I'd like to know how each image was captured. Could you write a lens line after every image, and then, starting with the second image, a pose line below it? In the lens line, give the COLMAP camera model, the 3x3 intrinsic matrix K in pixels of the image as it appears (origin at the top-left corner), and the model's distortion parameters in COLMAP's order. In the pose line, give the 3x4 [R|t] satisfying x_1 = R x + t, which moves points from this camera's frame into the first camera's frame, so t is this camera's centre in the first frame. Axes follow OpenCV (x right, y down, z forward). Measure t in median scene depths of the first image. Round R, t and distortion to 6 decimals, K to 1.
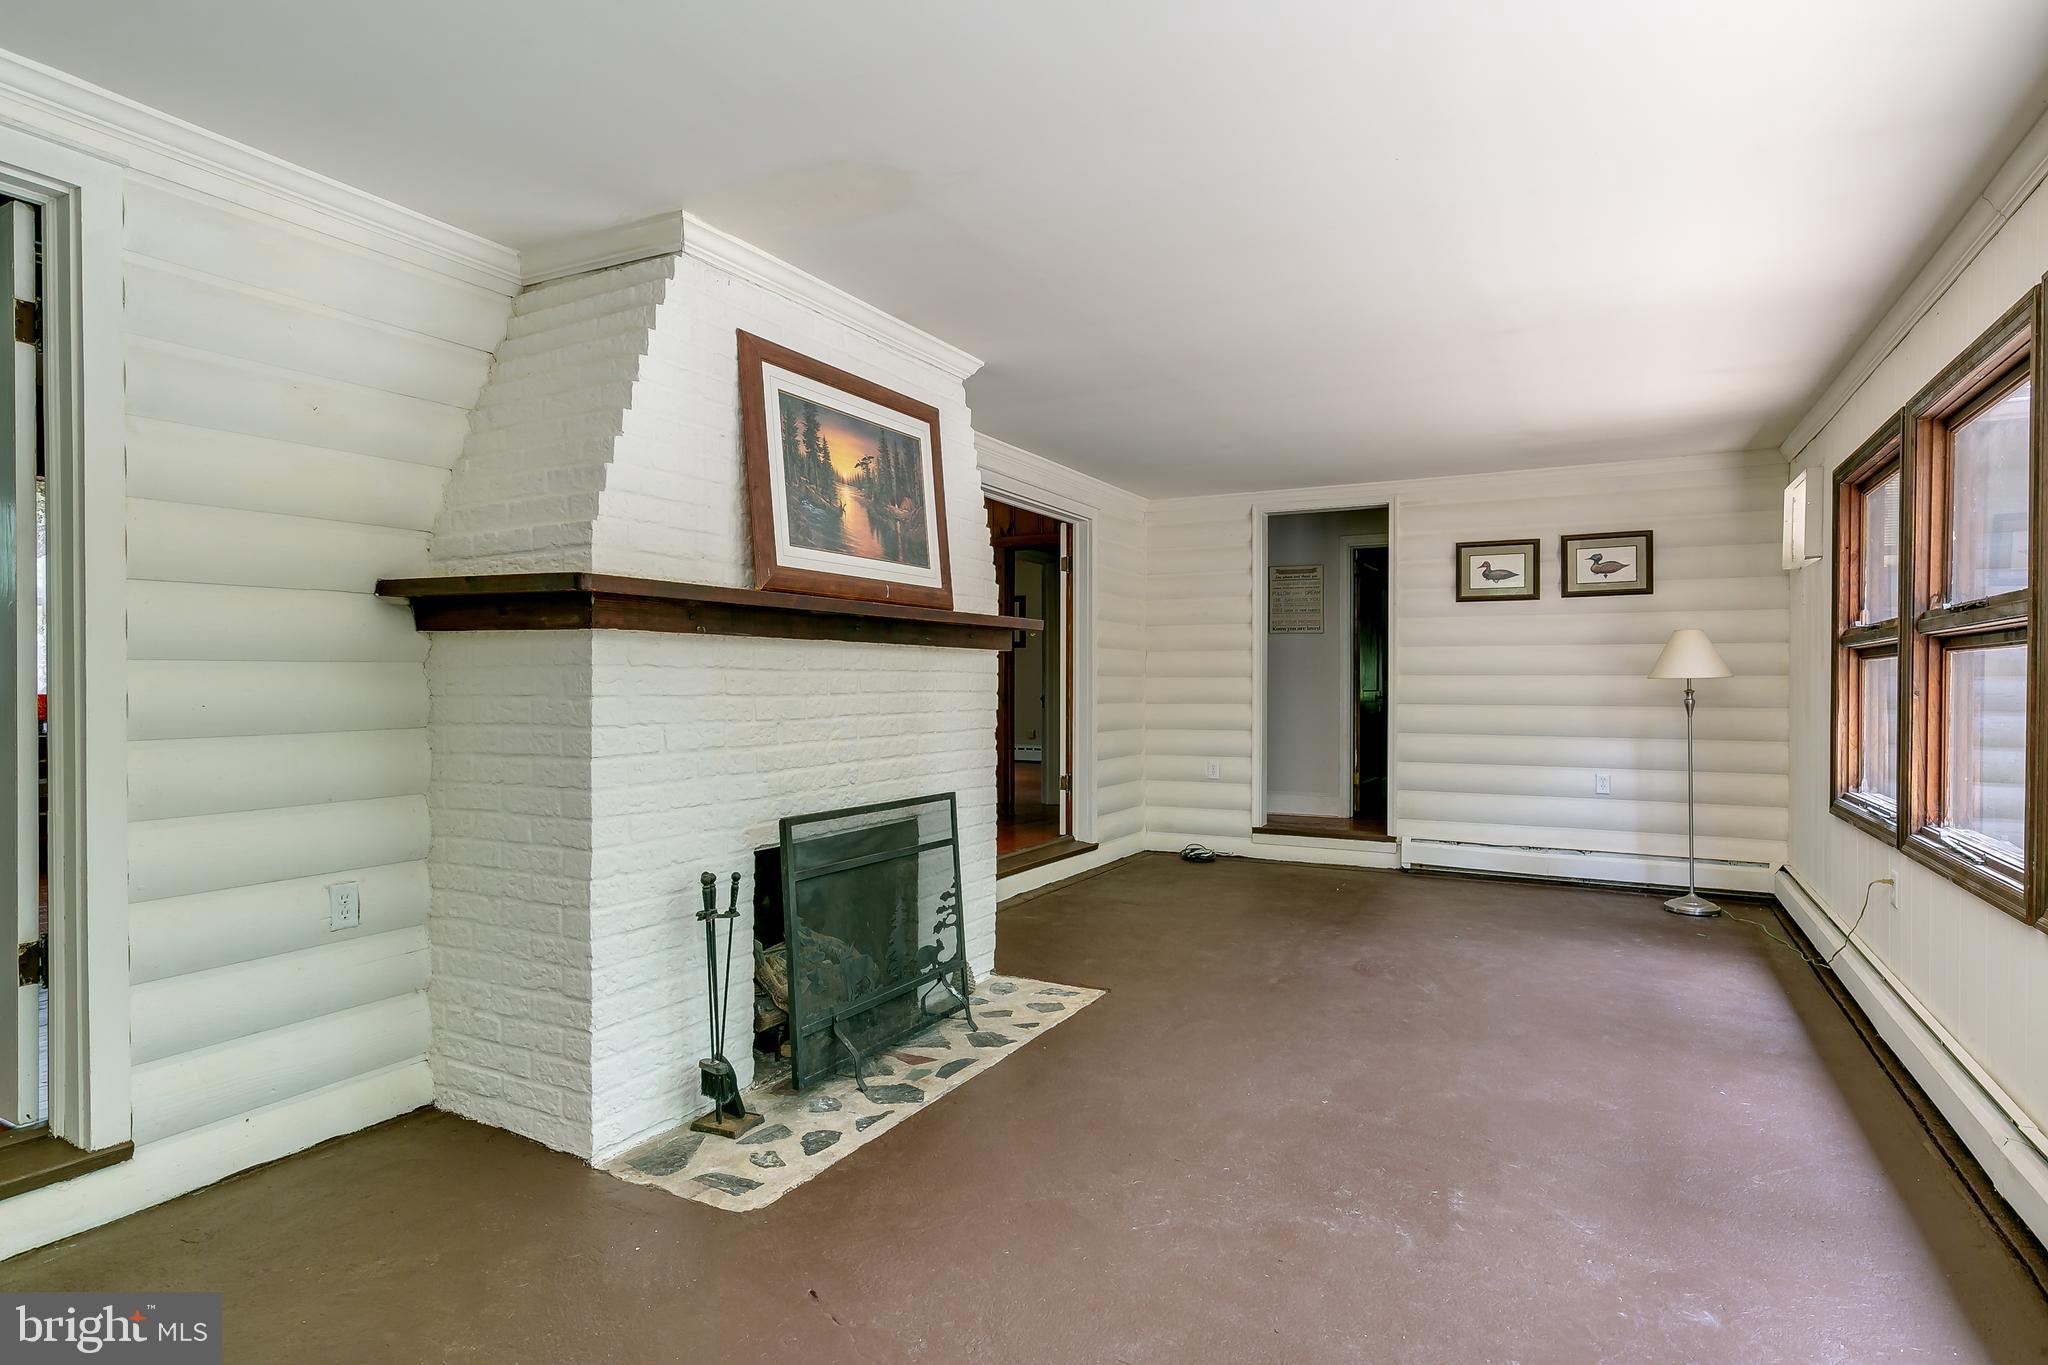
lens RADIAL K [[1100.7, 0, 1022.8], [0, 1100.7, 690.9], [0, 0, 1]] dist [-0.006553, 0.000254]
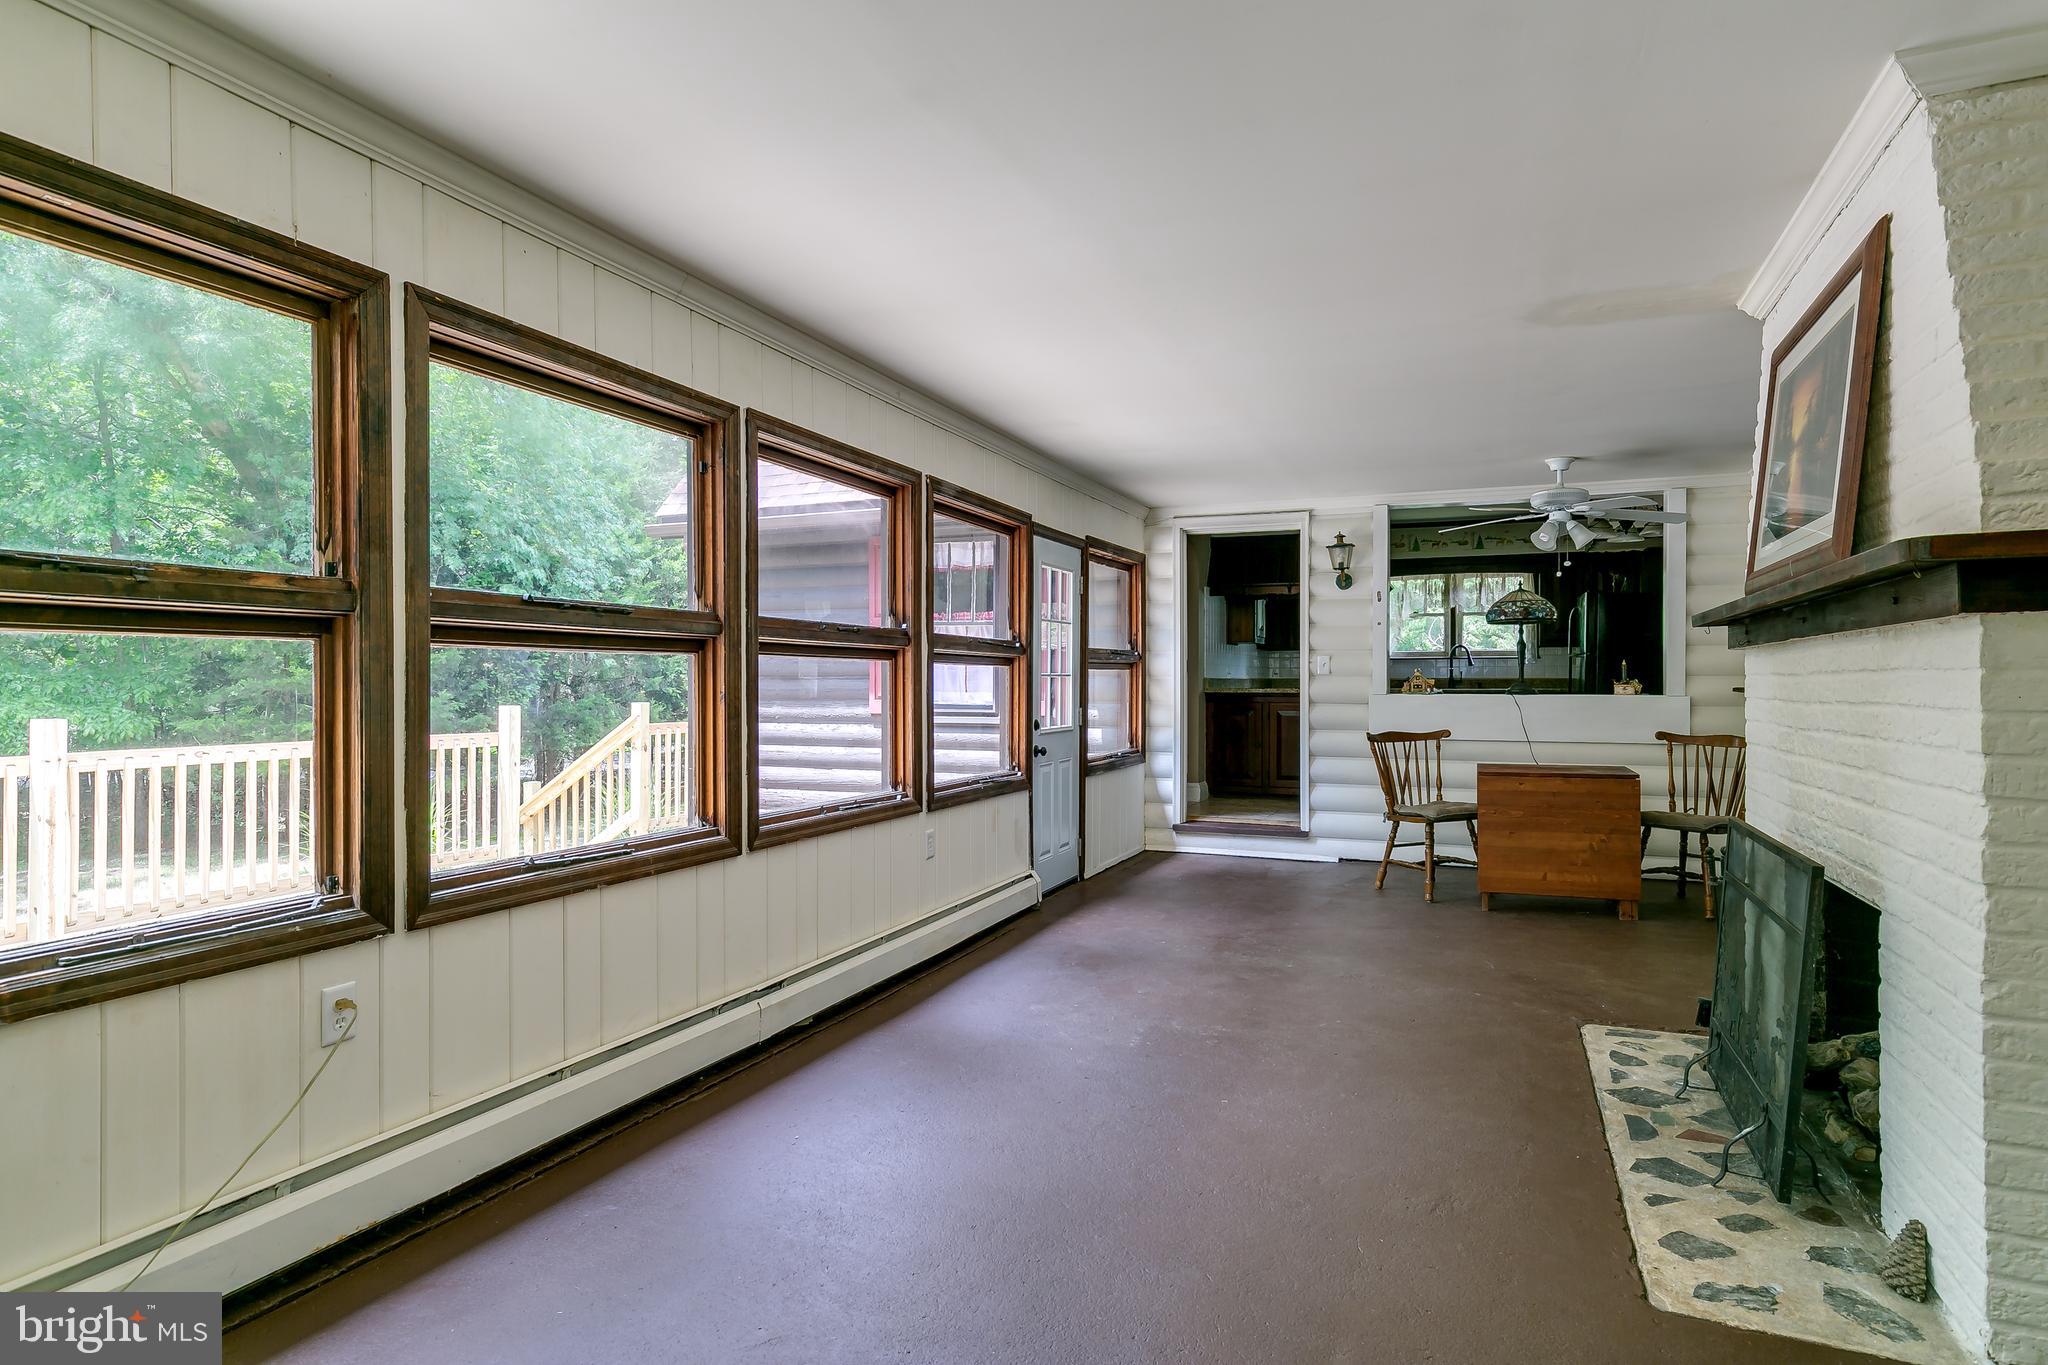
lens RADIAL K [[1100.7, 0, 1024.2], [0, 1100.7, 679.6], [0, 0, 1]] dist [-0.006553, 0.000254]
pose [[-0.995968, -0.001685, -0.089690, 0.532026], [-0.001977, 0.999993, 0.003162, -0.016804], [0.089684, 0.003327, -0.995965, 1.924883]]
